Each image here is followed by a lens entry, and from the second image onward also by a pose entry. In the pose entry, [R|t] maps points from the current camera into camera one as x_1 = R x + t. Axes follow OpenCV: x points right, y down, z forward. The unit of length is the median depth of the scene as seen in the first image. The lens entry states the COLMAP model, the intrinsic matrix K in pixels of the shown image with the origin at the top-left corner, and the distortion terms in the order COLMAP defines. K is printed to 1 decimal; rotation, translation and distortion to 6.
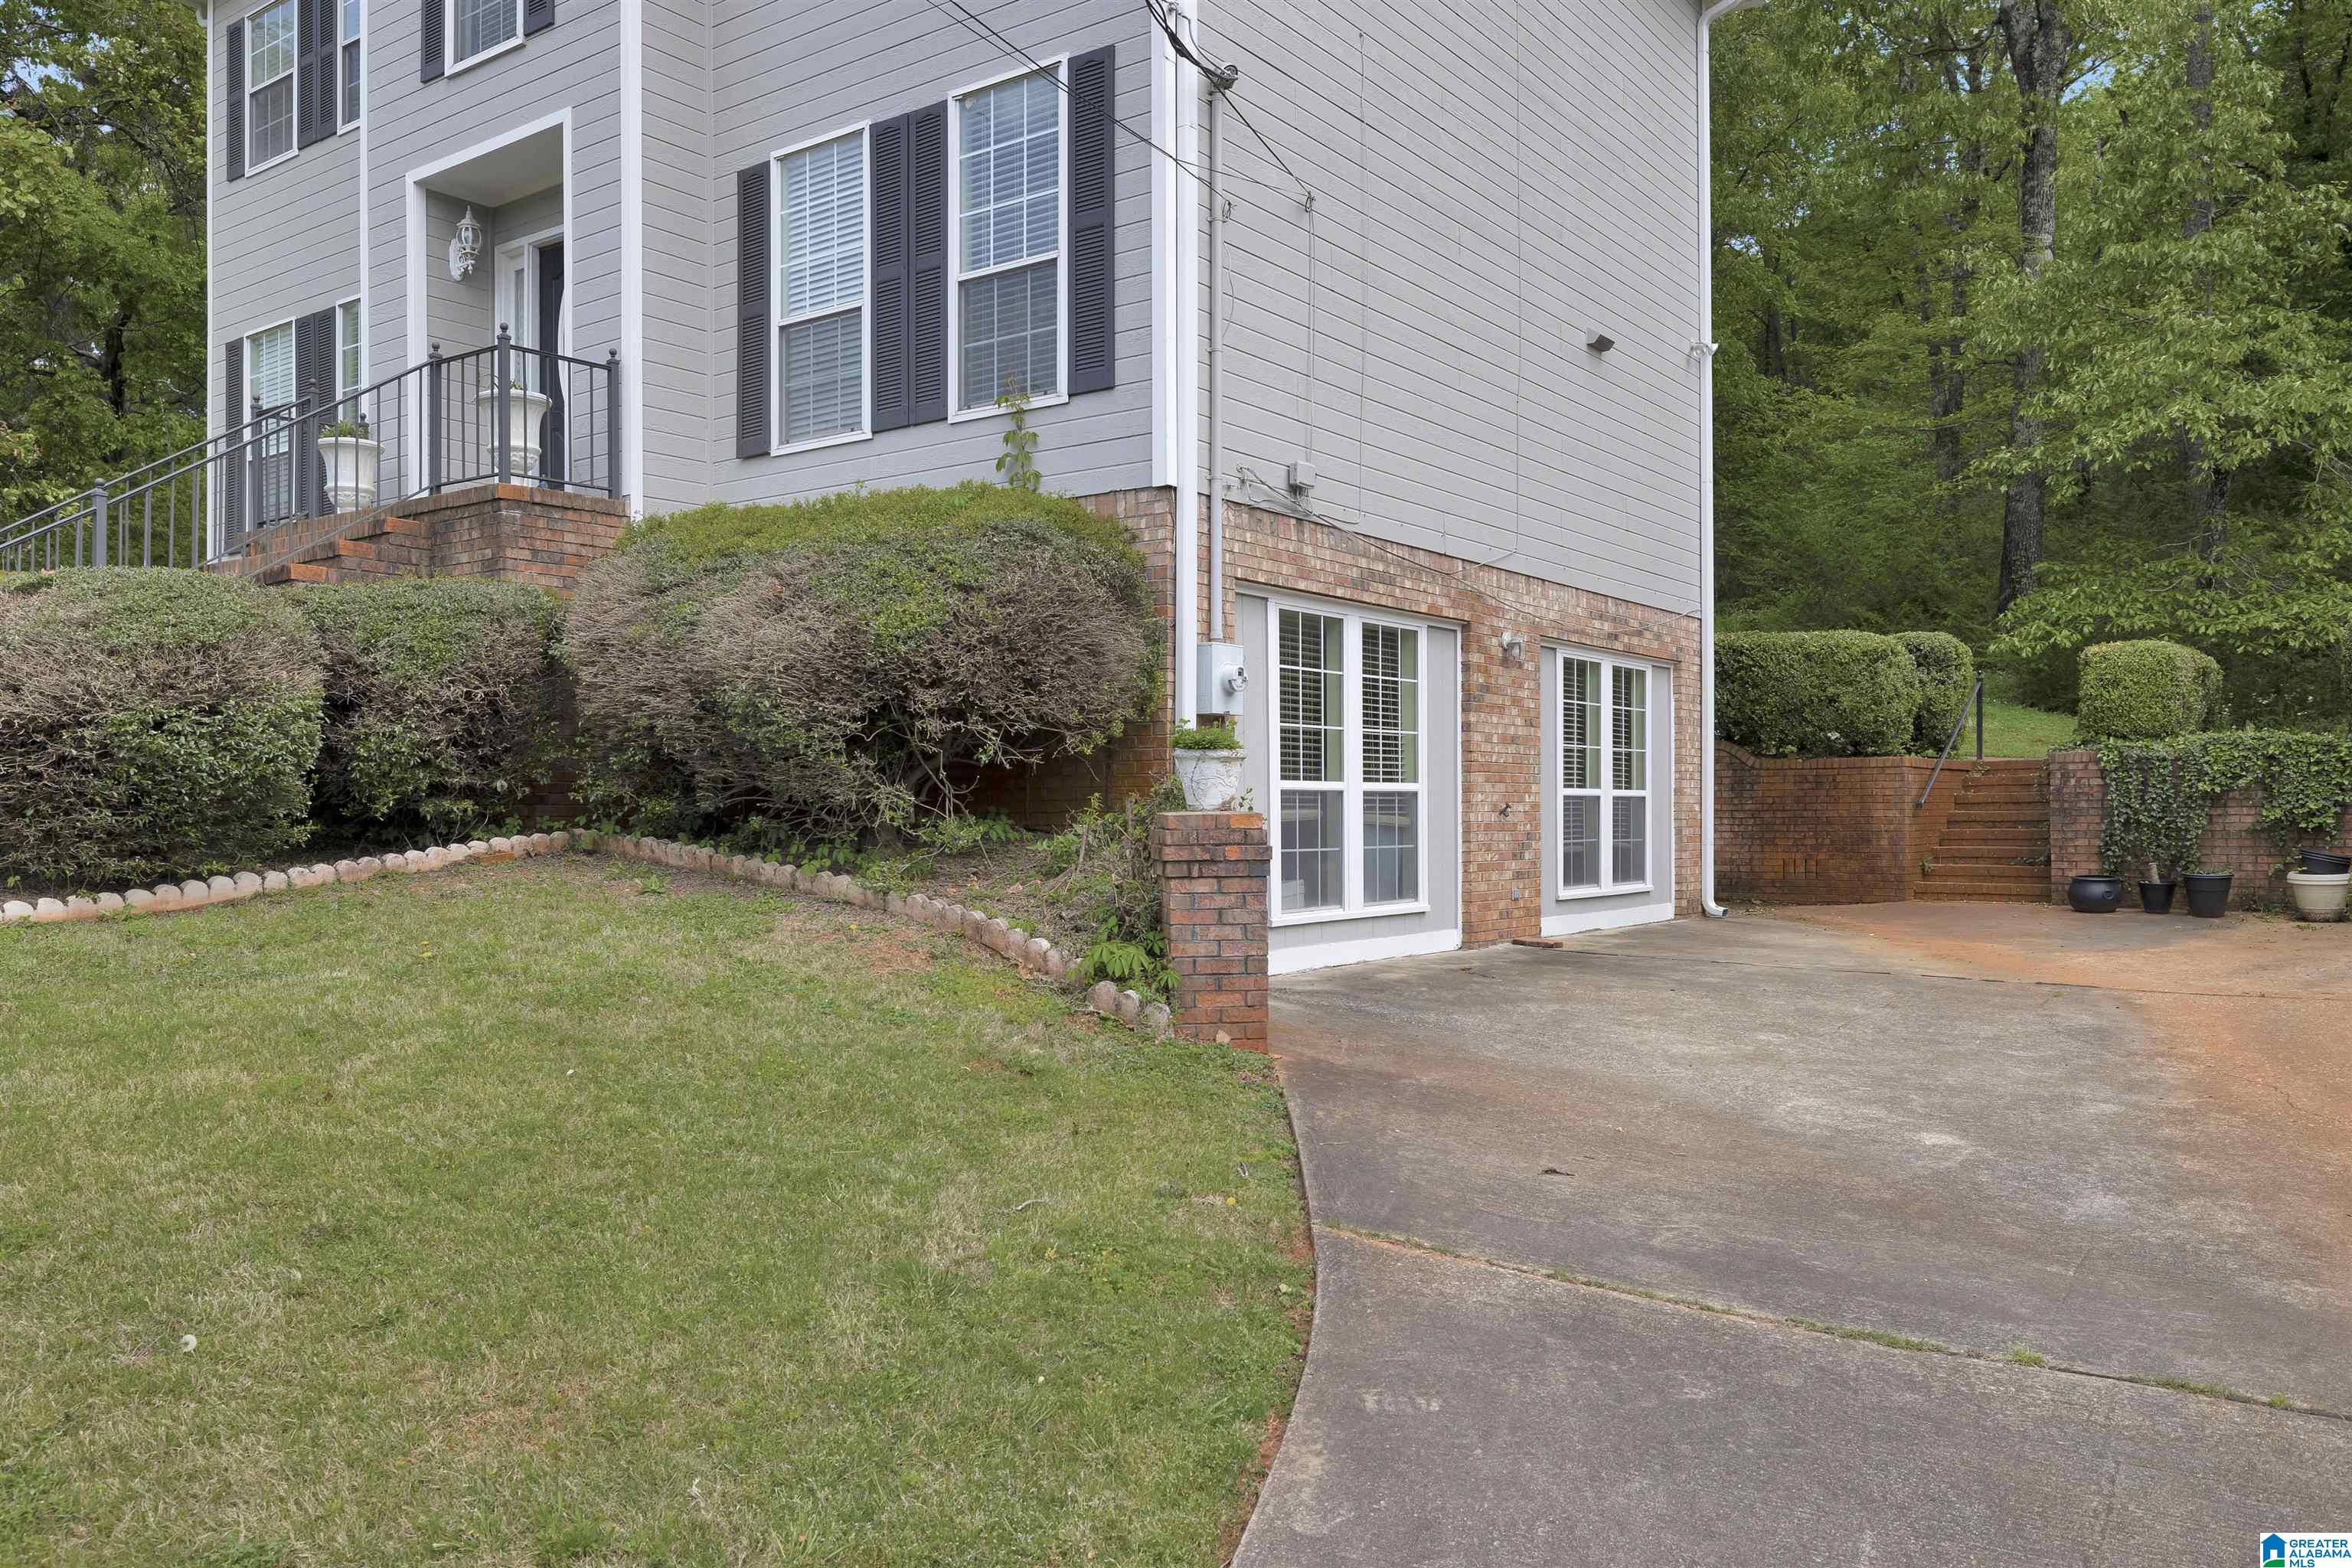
lens RADIAL K [[1745.4, 0, 1170.3], [0, 1745.4, 797.2], [0, 0, 1]] dist [-0.004880, -0.006634]
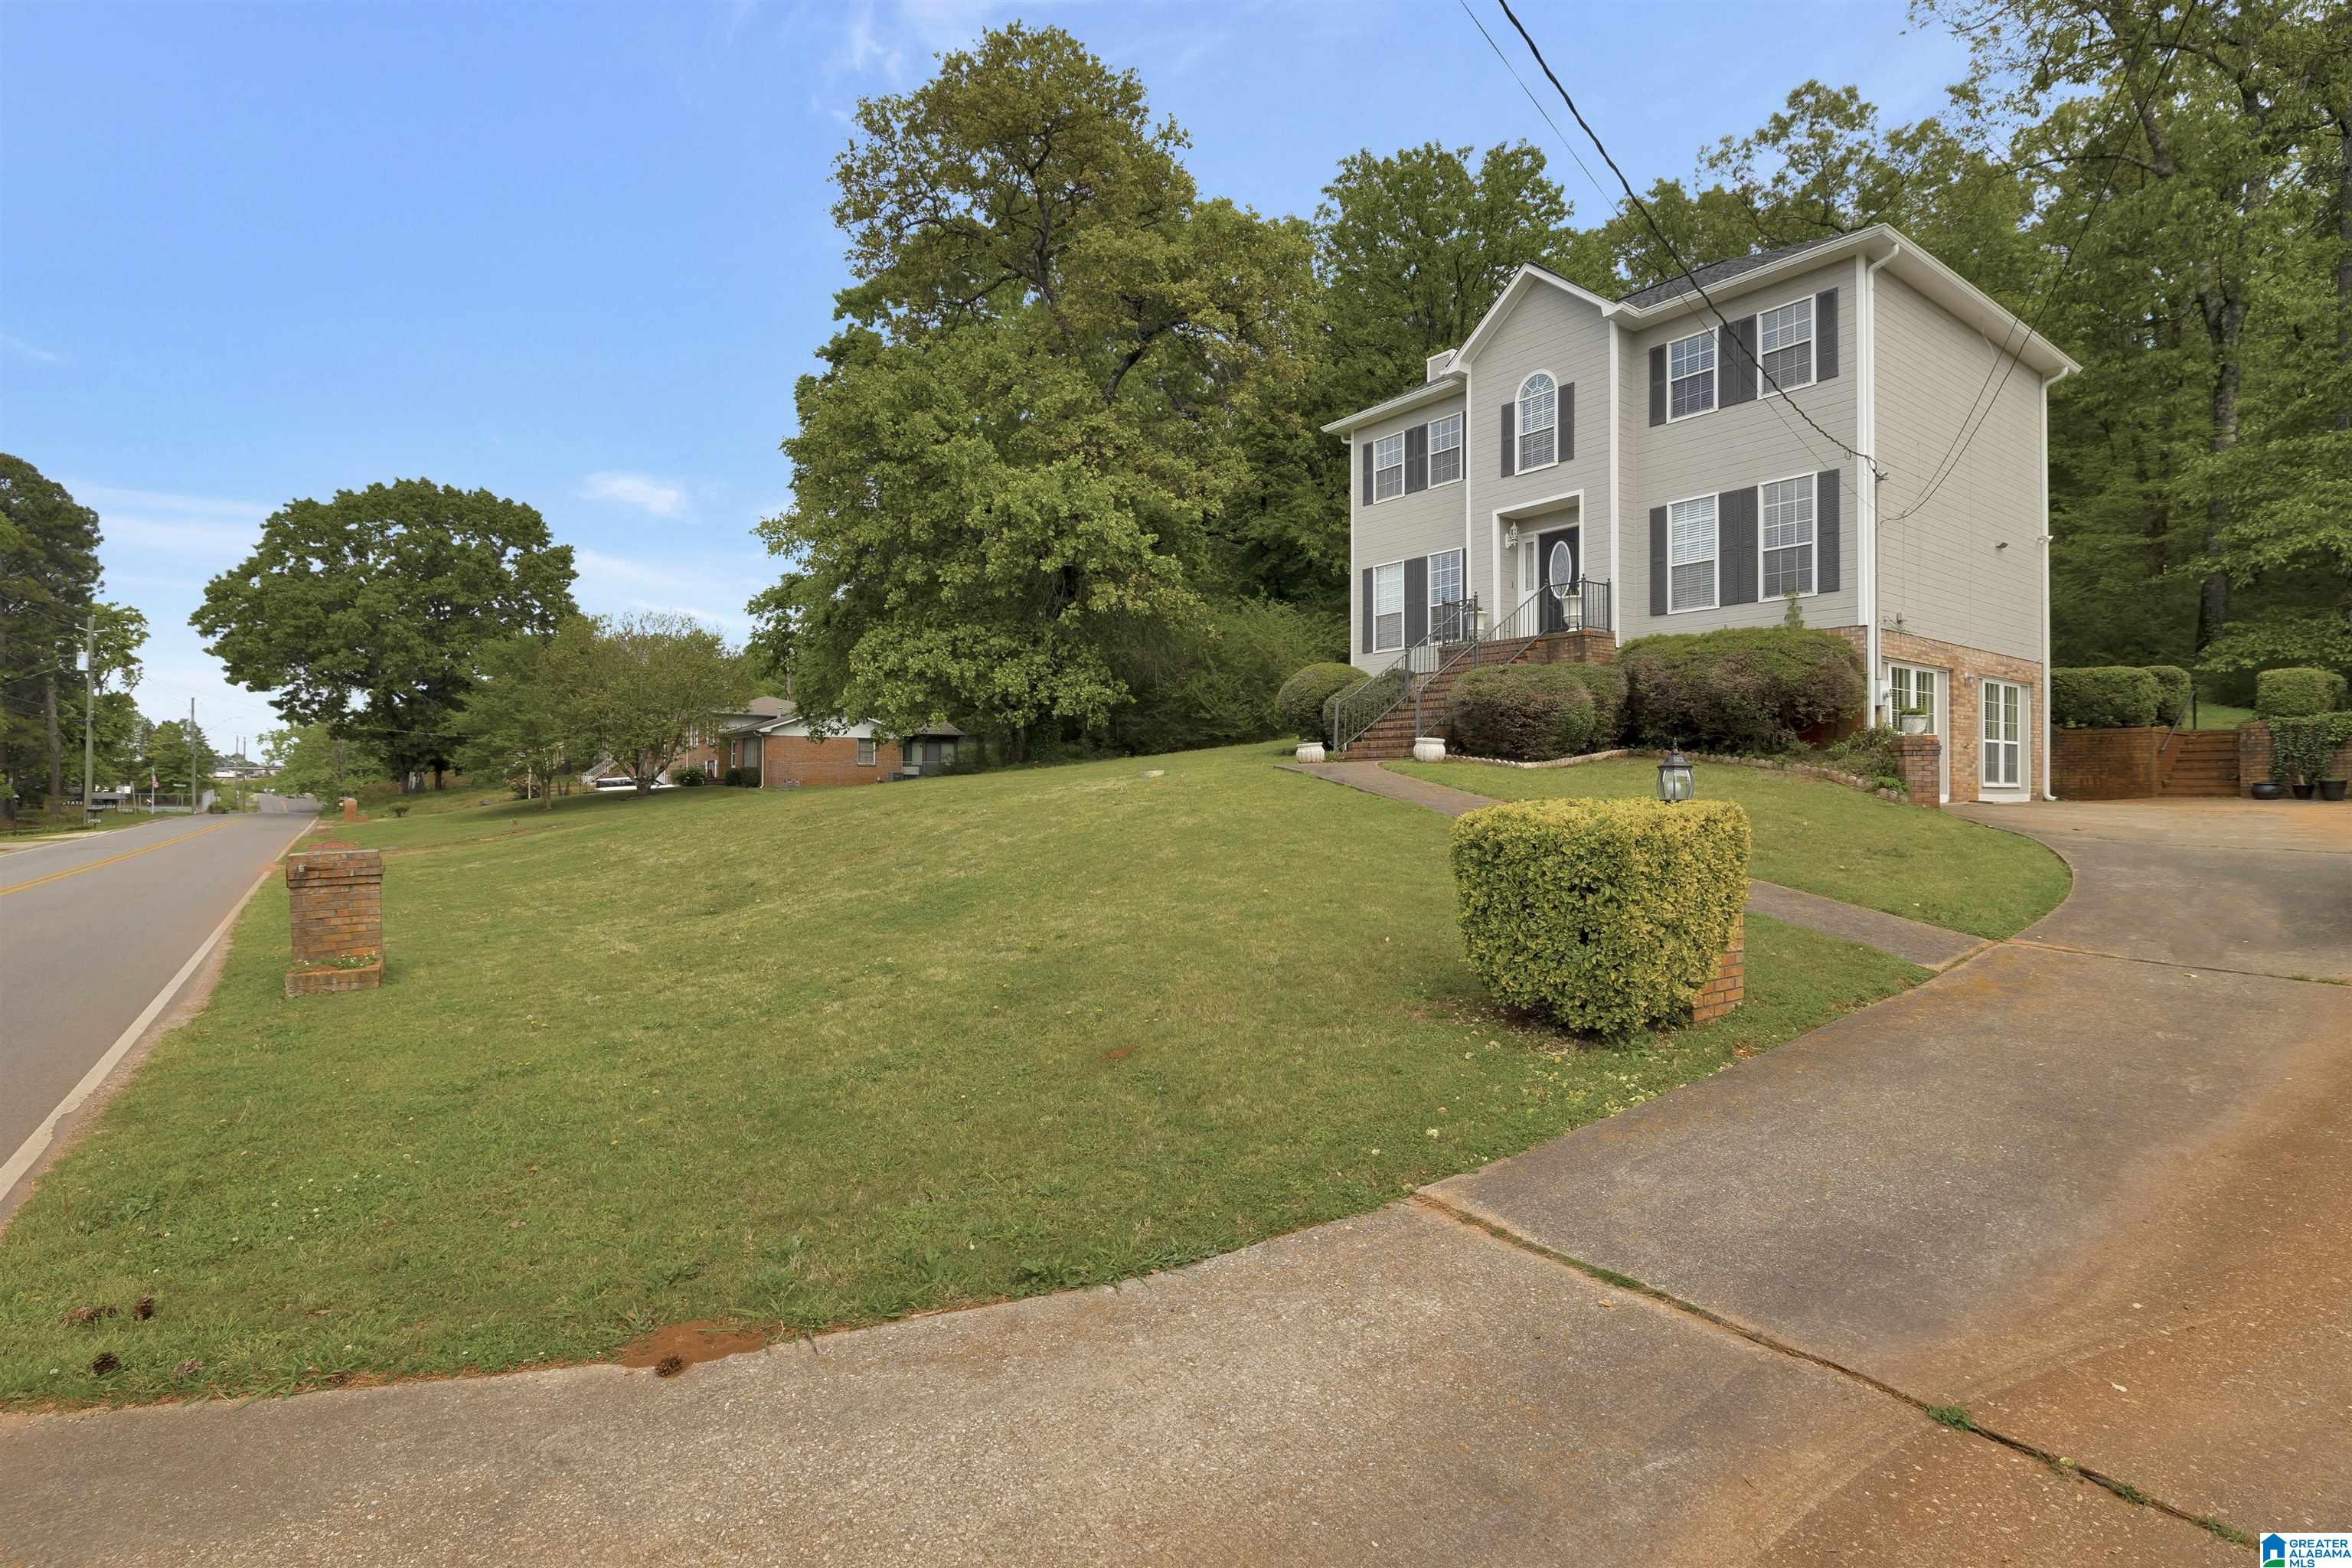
lens RADIAL K [[1120.2, 0, 1190.0], [0, 1120.2, 772.0], [0, 0, 1]] dist [-0.004568, 0.000815]
pose [[0.960962, 0.000764, -0.276679, -0.385233], [-0.002940, 0.999968, -0.007452, 0.053726], [0.276664, 0.007975, 0.960934, -0.730164]]
